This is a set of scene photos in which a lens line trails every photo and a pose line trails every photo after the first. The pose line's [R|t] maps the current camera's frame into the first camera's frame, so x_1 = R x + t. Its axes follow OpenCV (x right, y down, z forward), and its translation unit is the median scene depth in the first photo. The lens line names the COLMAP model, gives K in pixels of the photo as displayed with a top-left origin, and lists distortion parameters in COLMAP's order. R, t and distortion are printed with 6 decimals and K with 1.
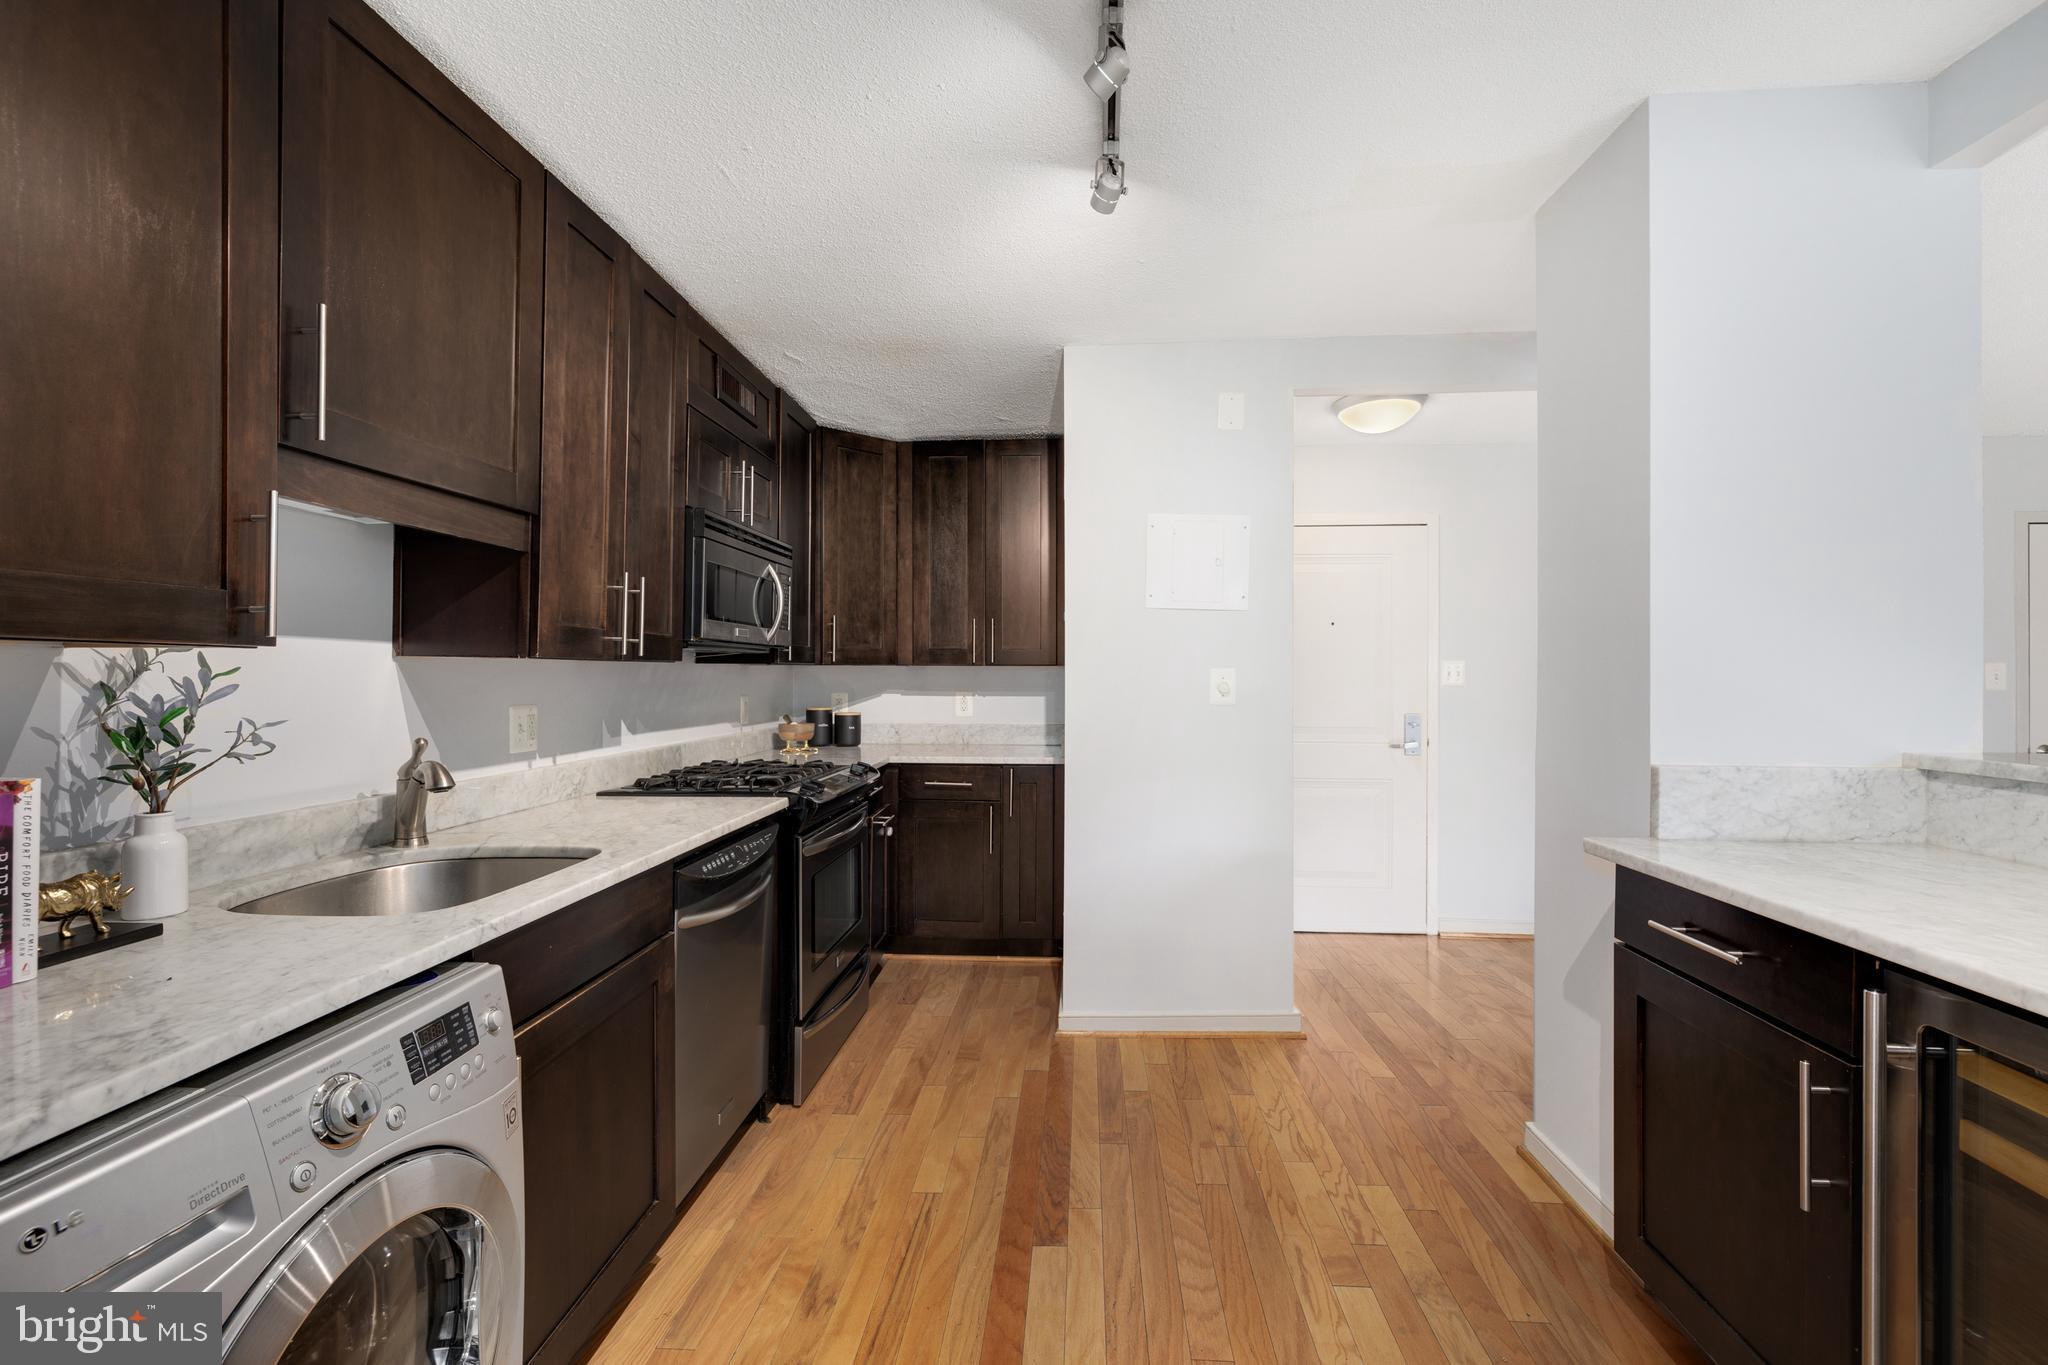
lens RADIAL K [[862.5, 0, 1014.7], [0, 862.5, 667.3], [0, 0, 1]] dist [-0.000219, 0.000090]
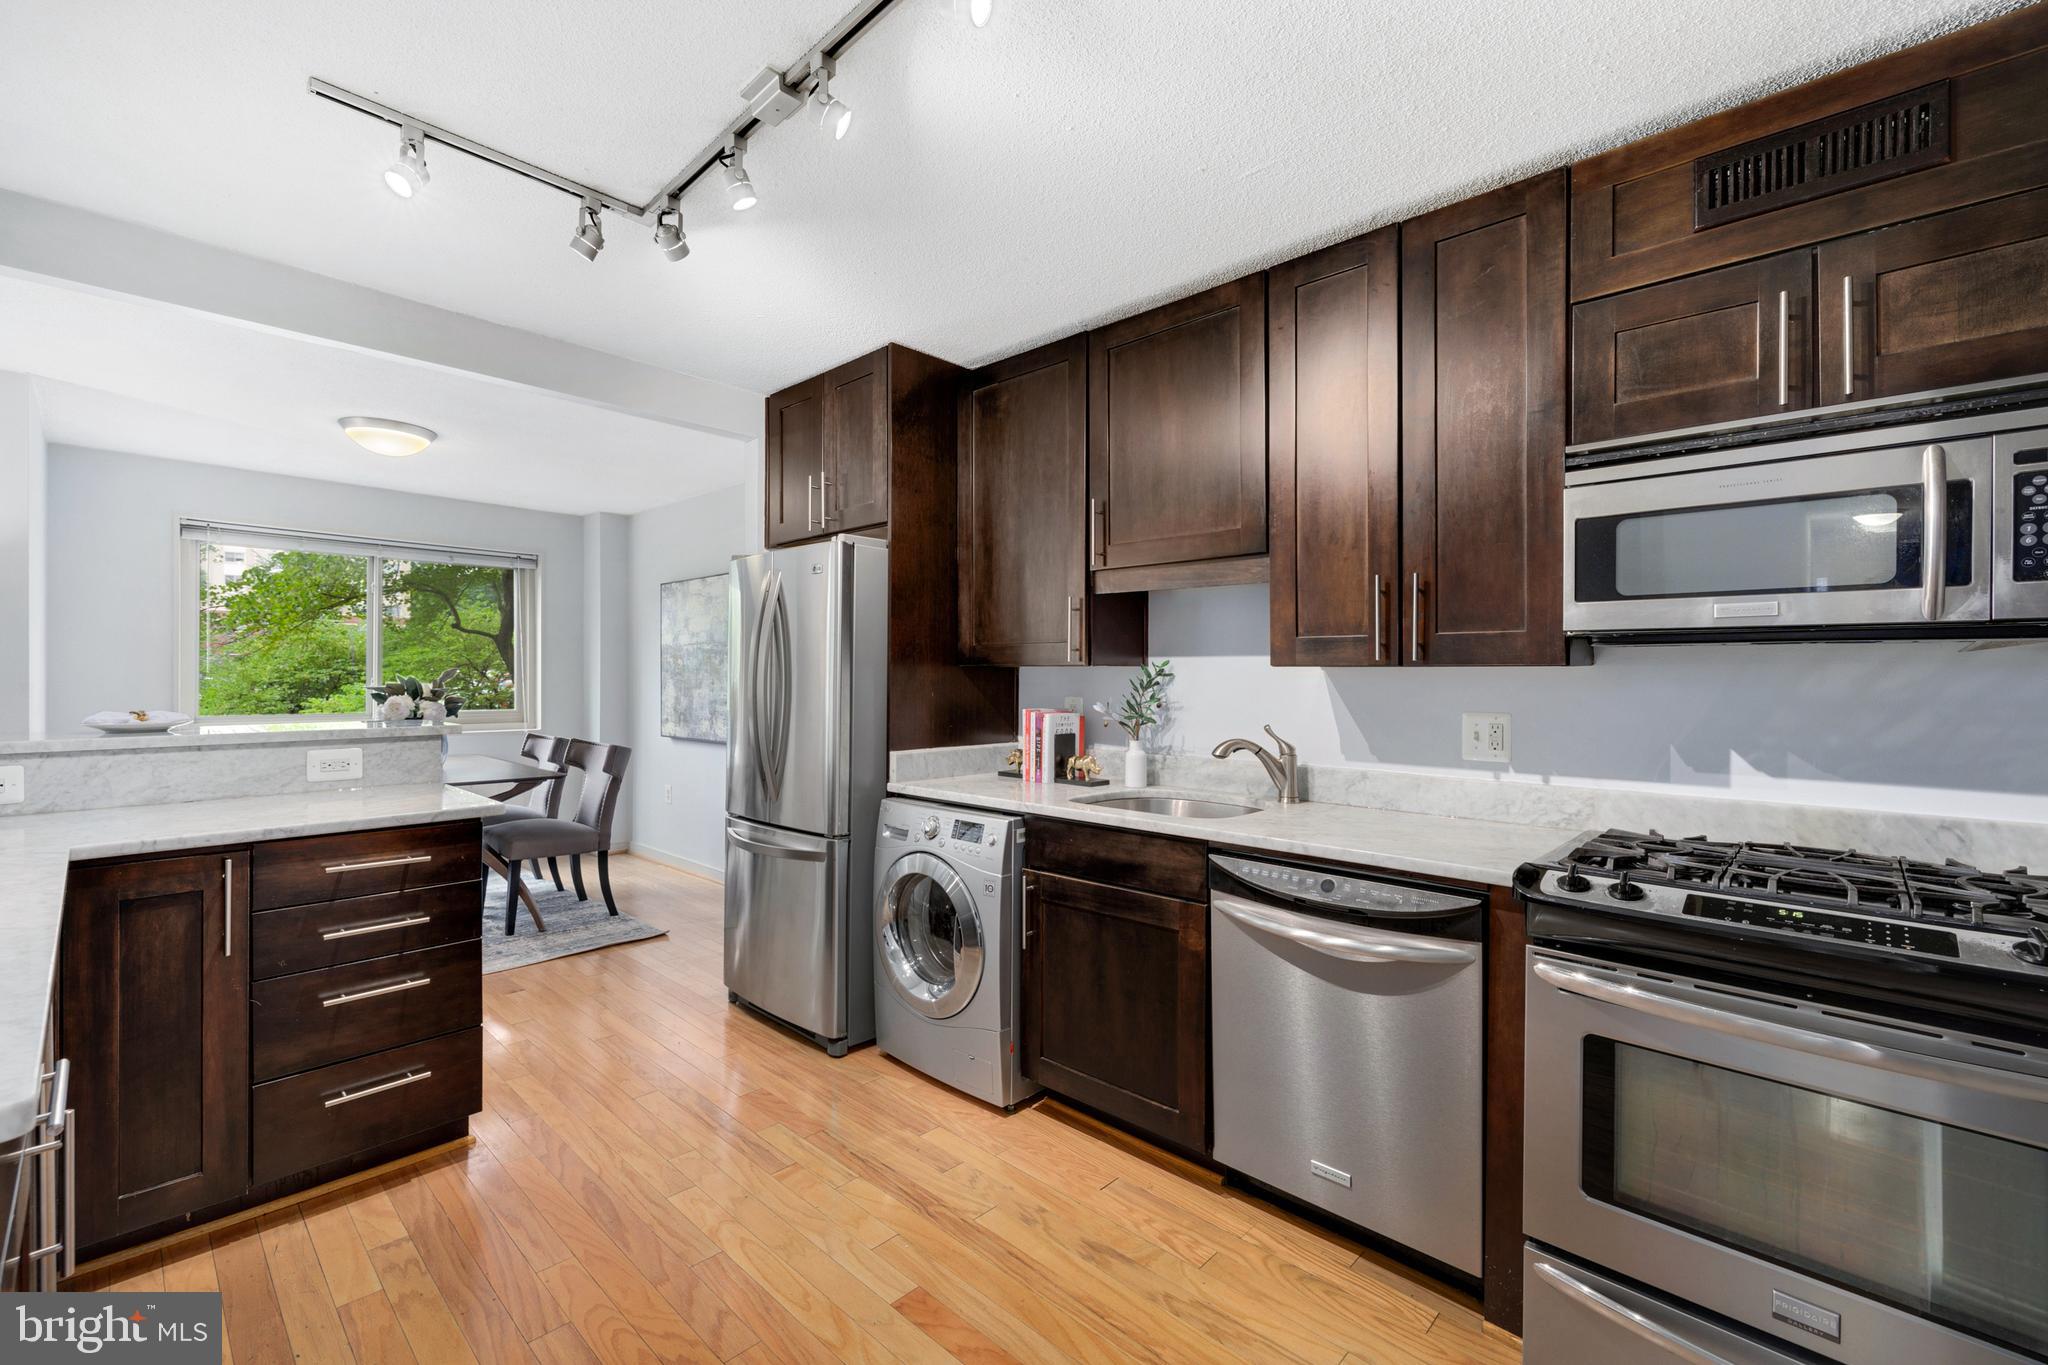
lens RADIAL K [[862.5, 0, 1009.0], [0, 862.5, 679.2], [0, 0, 1]] dist [-0.000219, 0.000090]
pose [[-0.633376, 0.003208, -0.773837, 0.559747], [0.002991, 0.999994, 0.001698, 0.003976], [0.773838, -0.001239, -0.633382, 1.311518]]
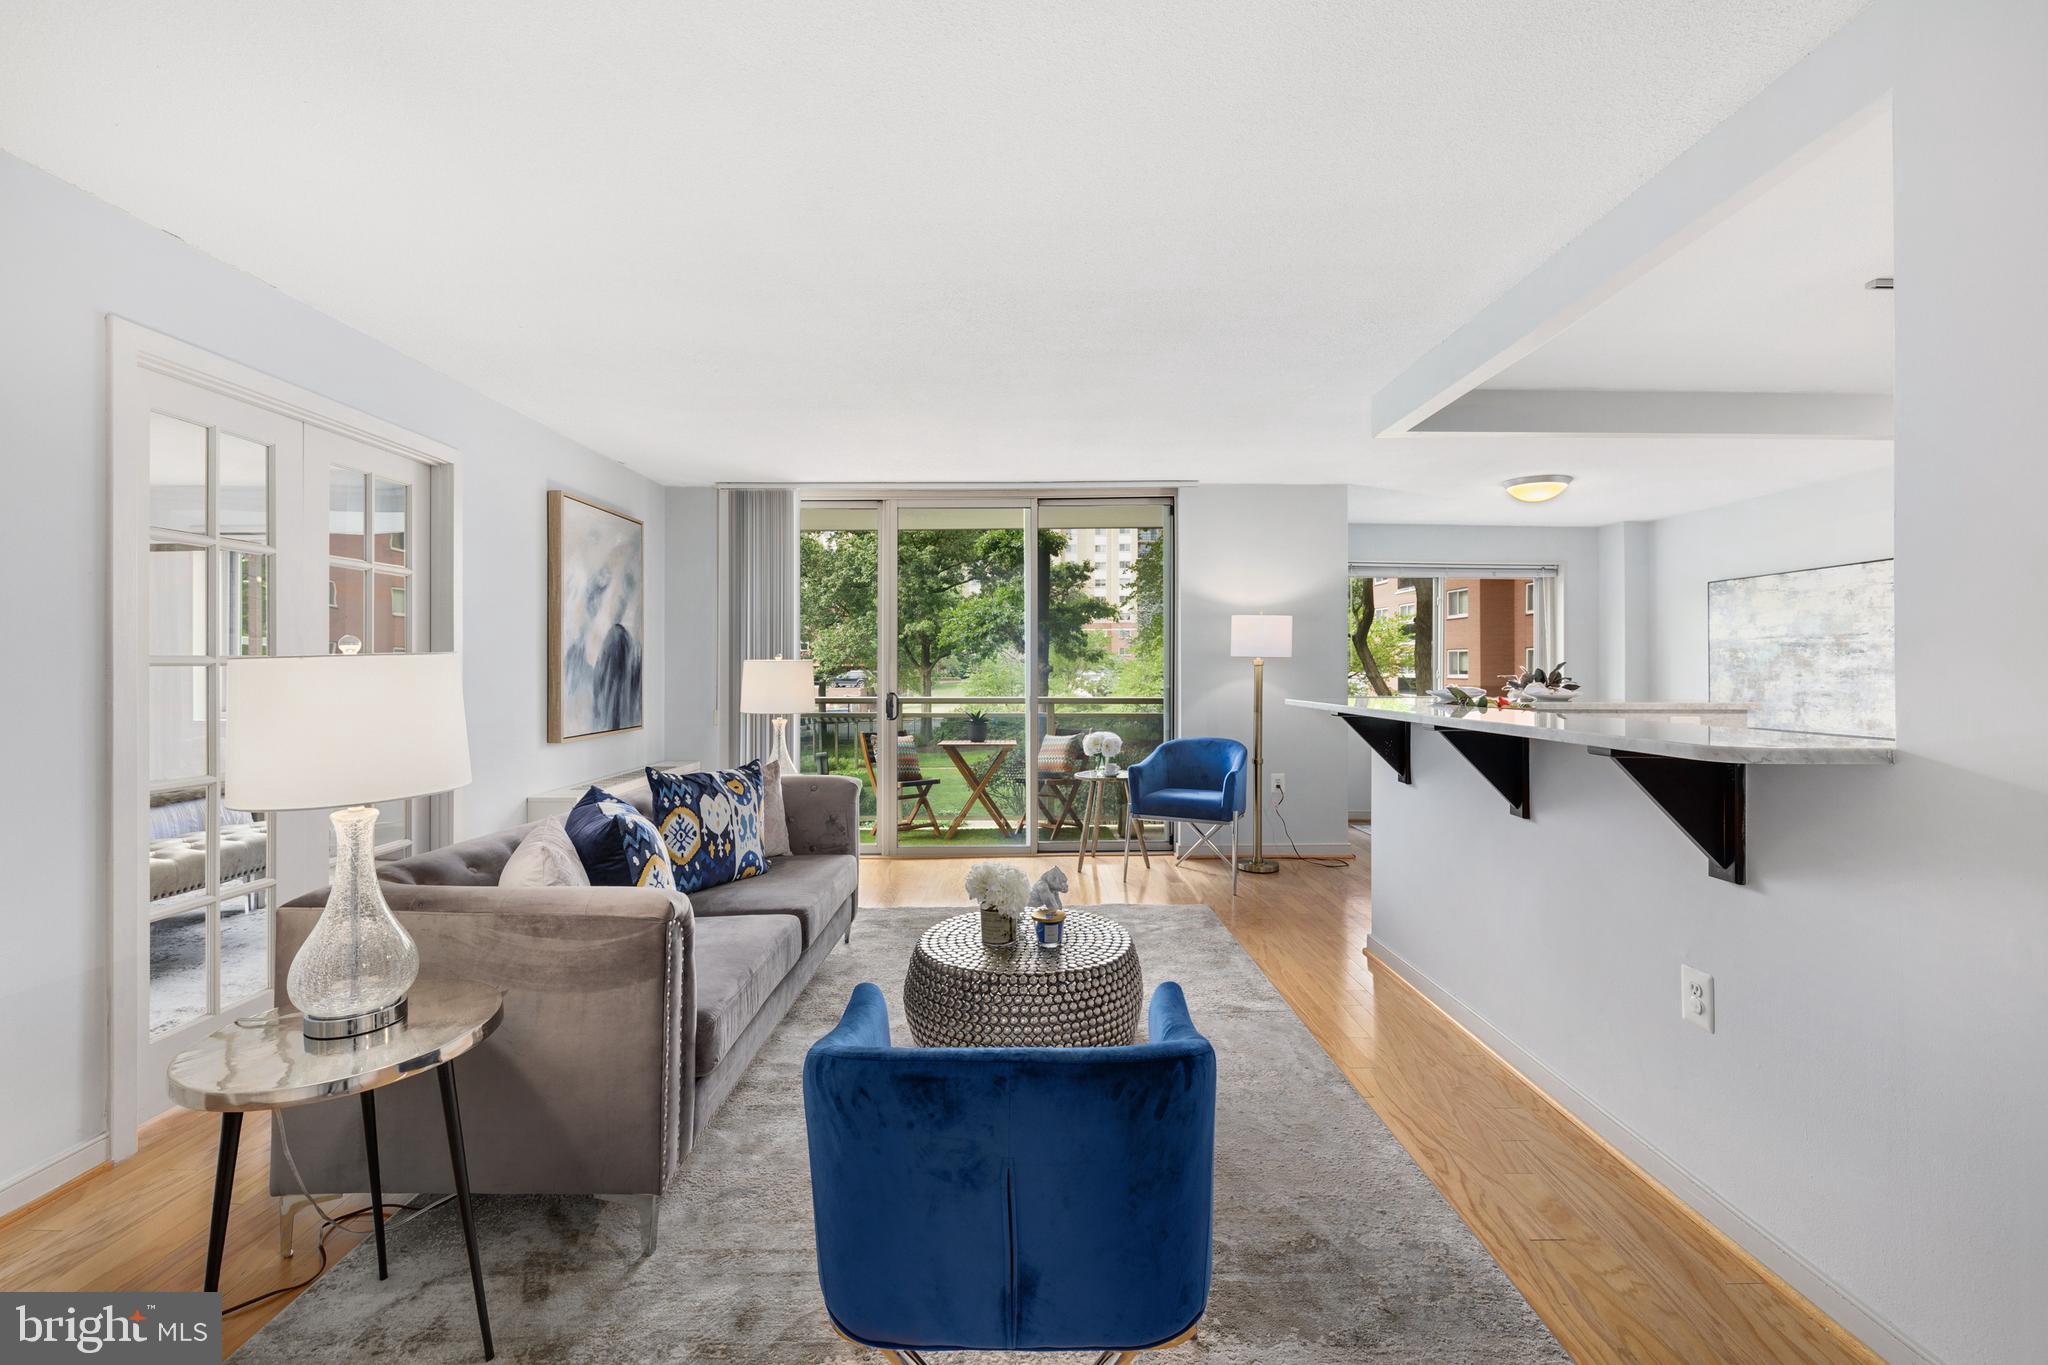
lens RADIAL K [[862.5, 0, 1015.6], [0, 862.5, 666.0], [0, 0, 1]] dist [-0.000219, 0.000090]
pose [[-0.997310, -0.004740, -0.073141, 1.663836], [-0.004074, 0.999949, -0.009253, 0.022017], [0.073181, -0.008930, -0.997279, 1.452152]]
